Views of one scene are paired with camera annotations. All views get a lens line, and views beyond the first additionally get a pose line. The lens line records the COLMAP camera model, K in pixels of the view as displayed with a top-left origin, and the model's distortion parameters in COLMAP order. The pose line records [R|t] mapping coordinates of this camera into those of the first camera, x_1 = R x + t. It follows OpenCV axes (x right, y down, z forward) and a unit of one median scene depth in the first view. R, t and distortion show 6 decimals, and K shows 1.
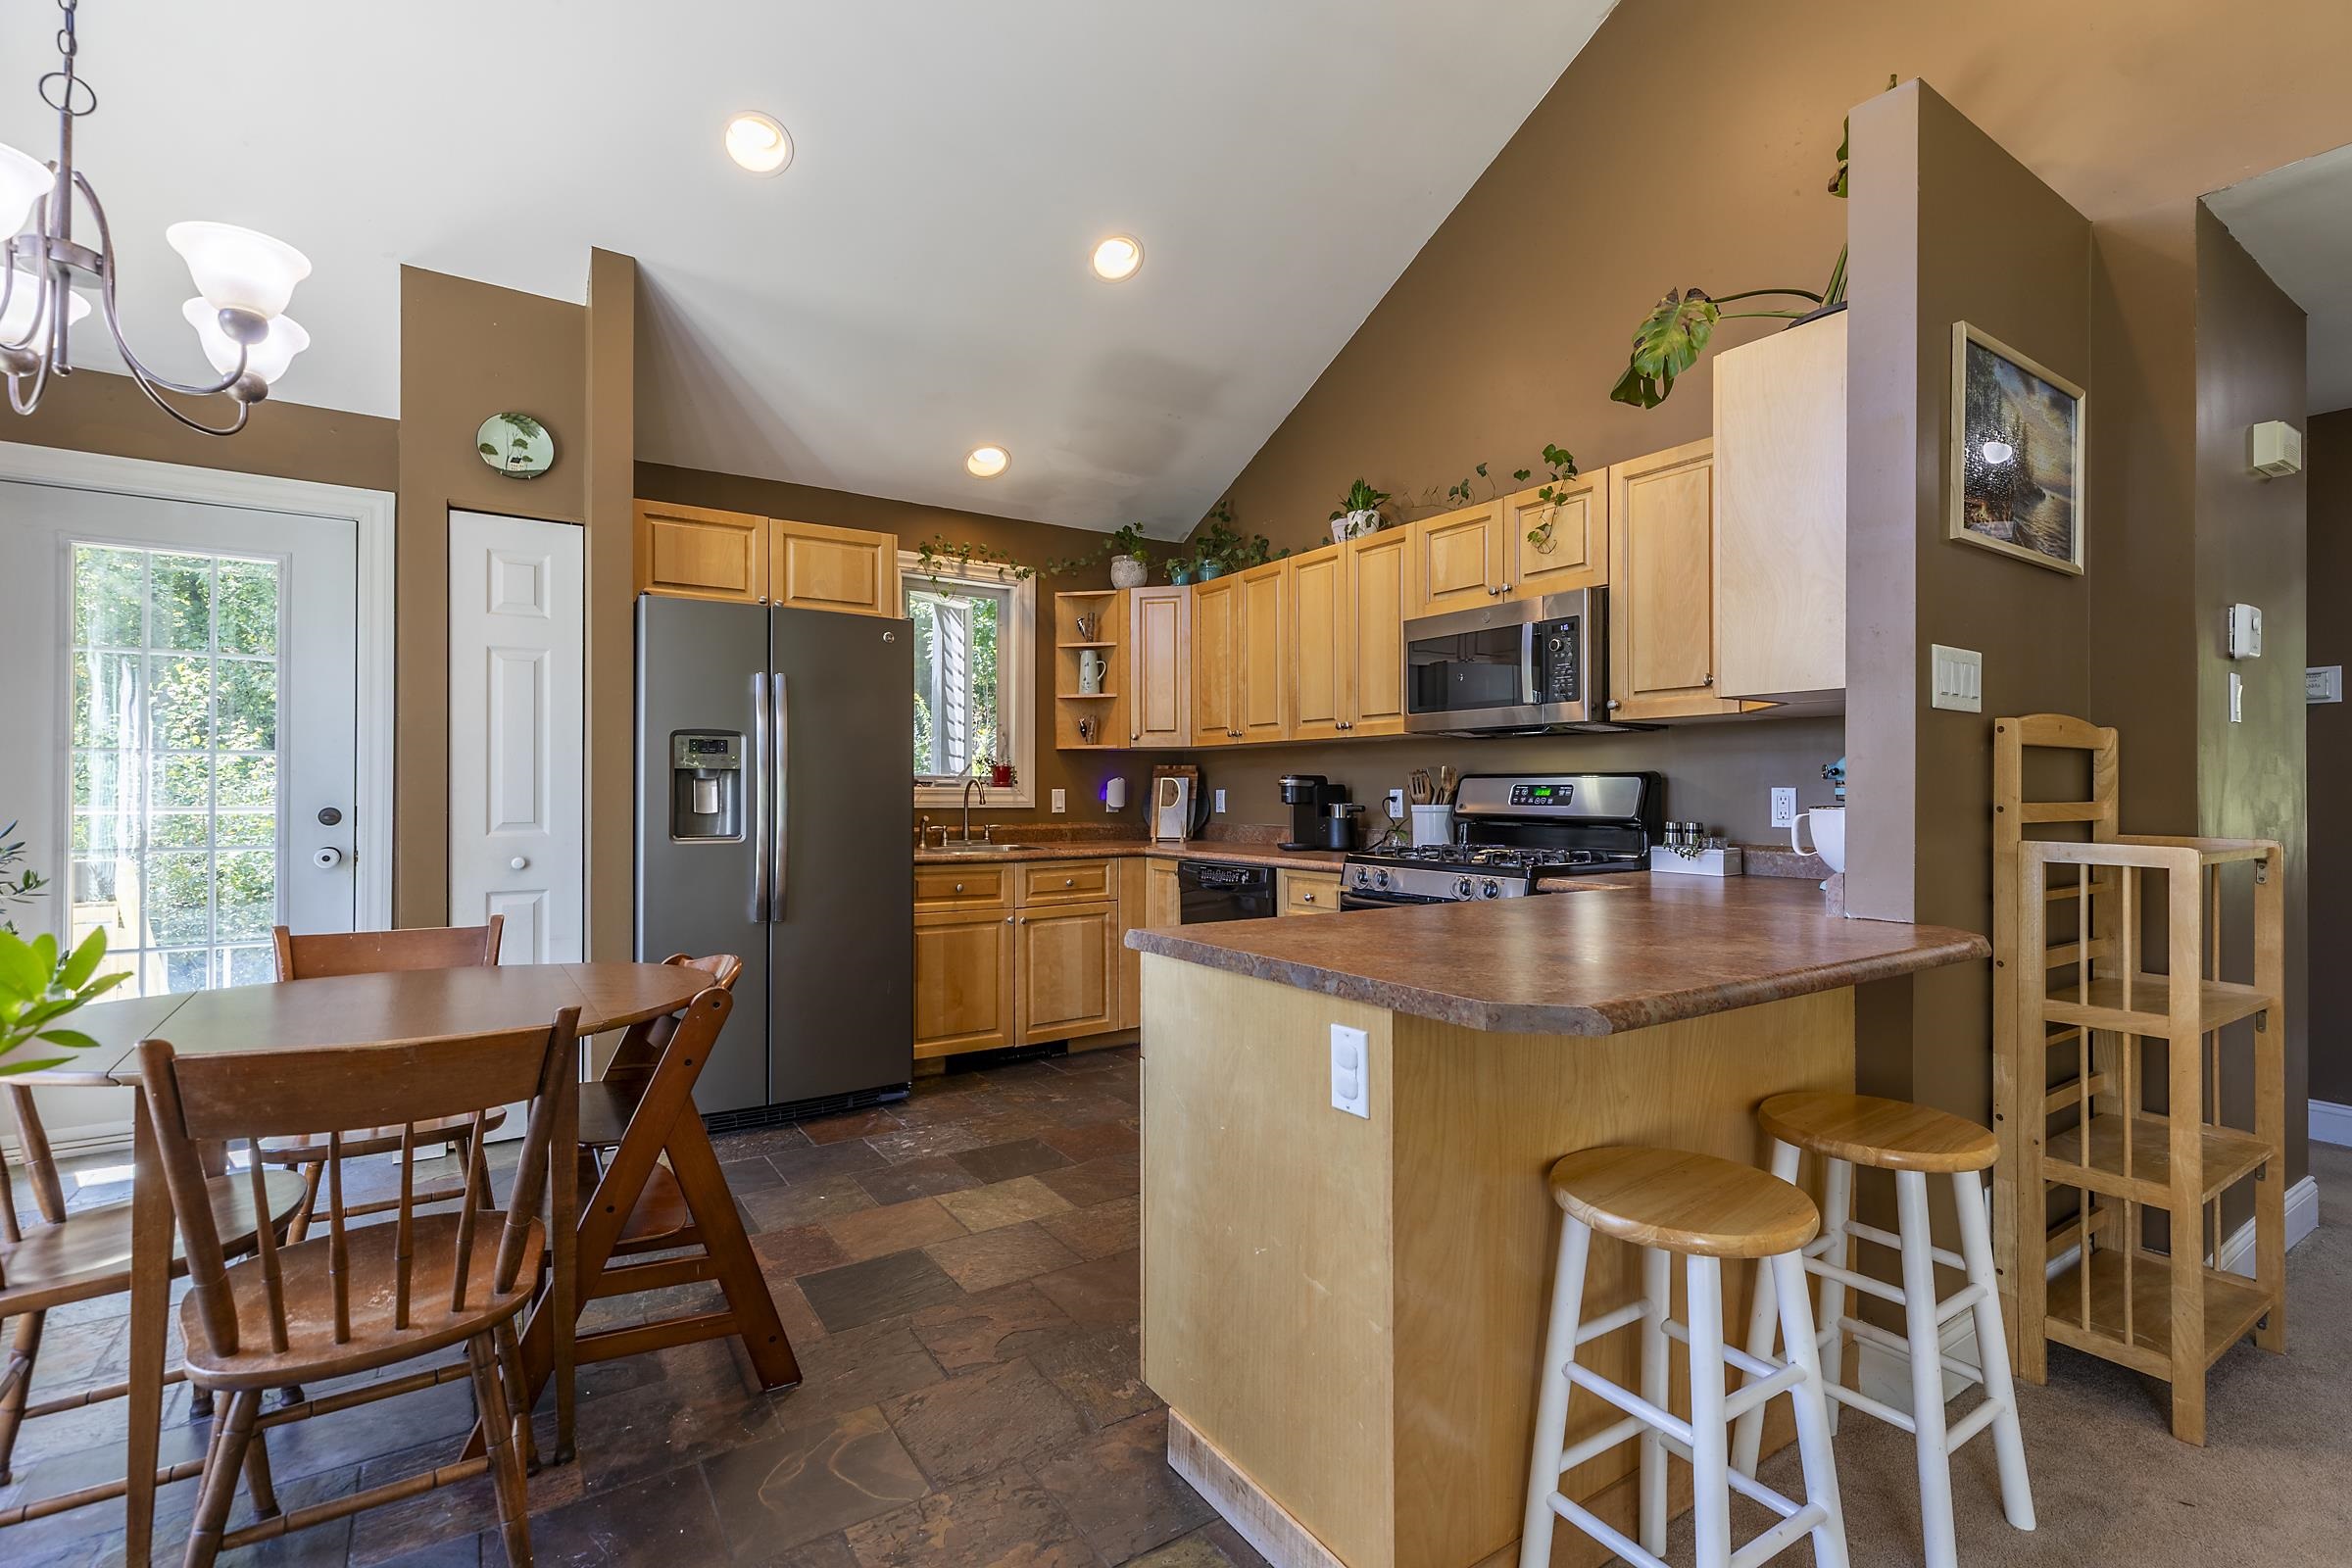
lens RADIAL K [[1077.4, 0, 1201.4], [0, 1077.4, 777.9], [0, 0, 1]] dist [0.005313, 0.000838]
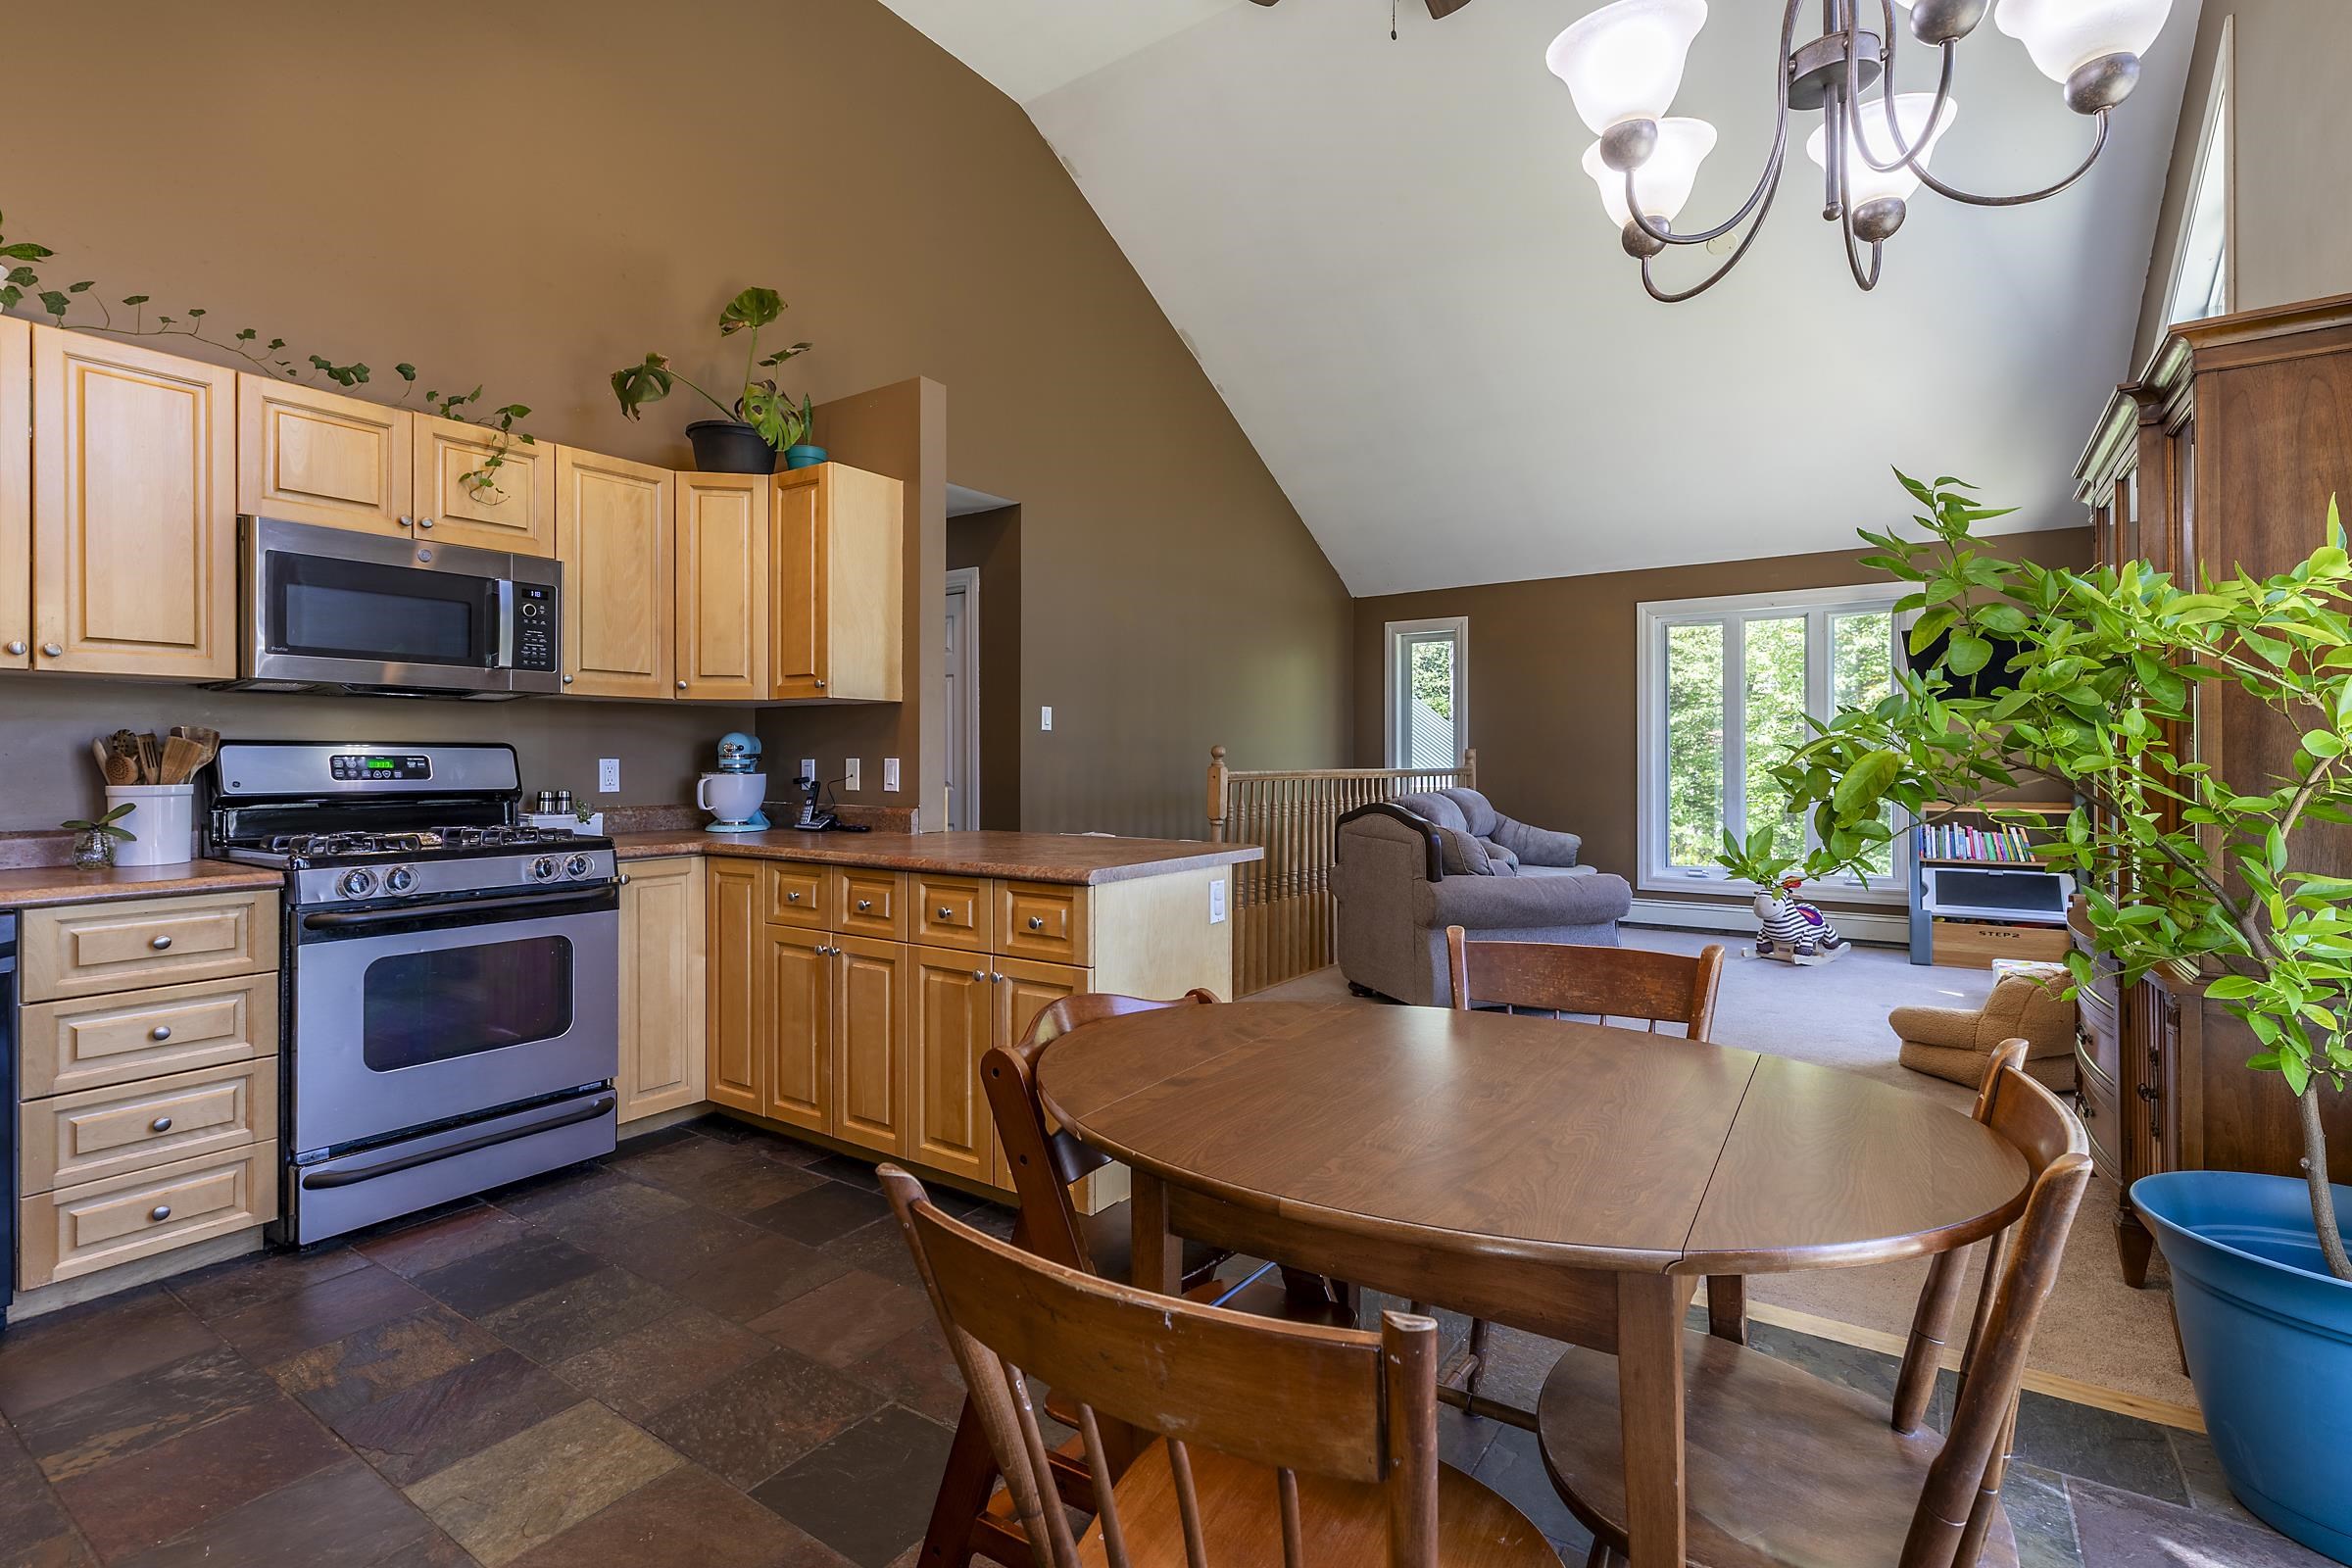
lens RADIAL K [[1077.4, 0, 1145.1], [0, 1077.4, 755.4], [0, 0, 1]] dist [0.005313, 0.000838]
pose [[-0.363432, 0.003436, 0.931614, -0.620264], [-0.008818, 0.999936, -0.007128, 0.006596], [-0.931579, -0.010805, -0.363379, 0.676509]]
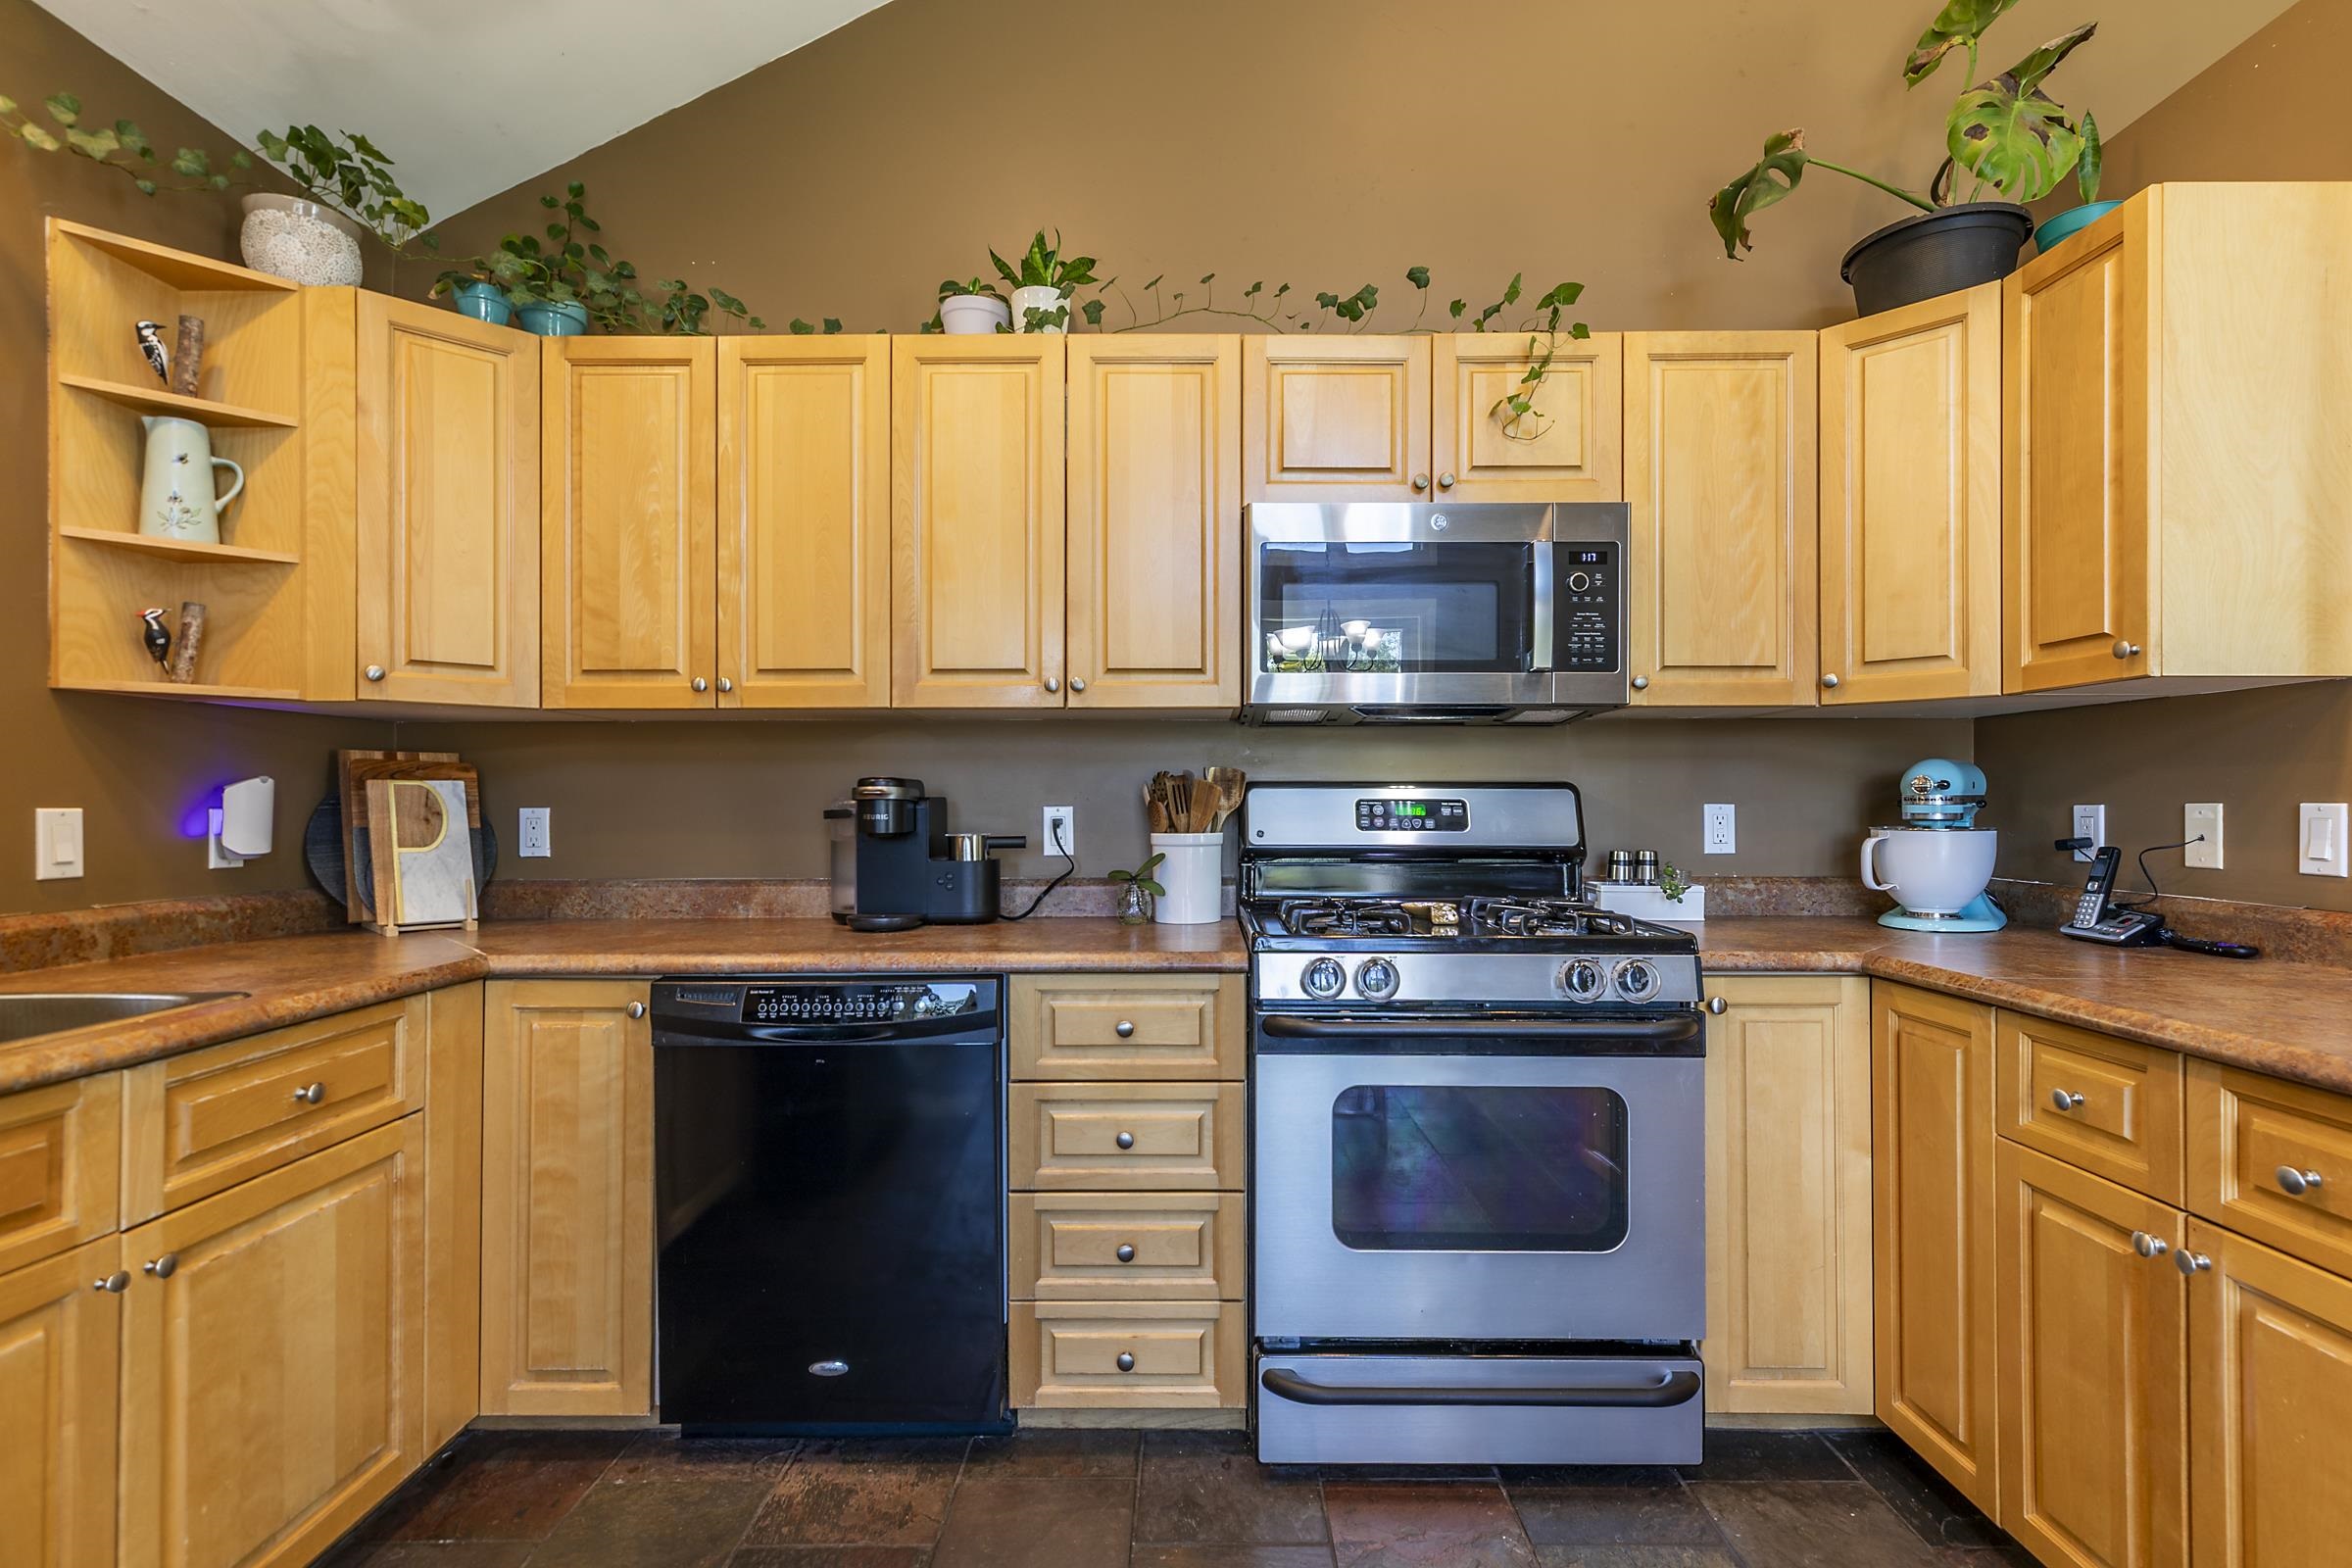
lens RADIAL K [[1077.4, 0, 1191.5], [0, 1077.4, 799.4], [0, 0, 1]] dist [0.005313, 0.000838]
pose [[0.568941, 0.004535, 0.822366, -0.268517], [-0.008239, 0.999966, 0.000186, 0.006710], [-0.822337, -0.006882, 0.568960, 0.665232]]
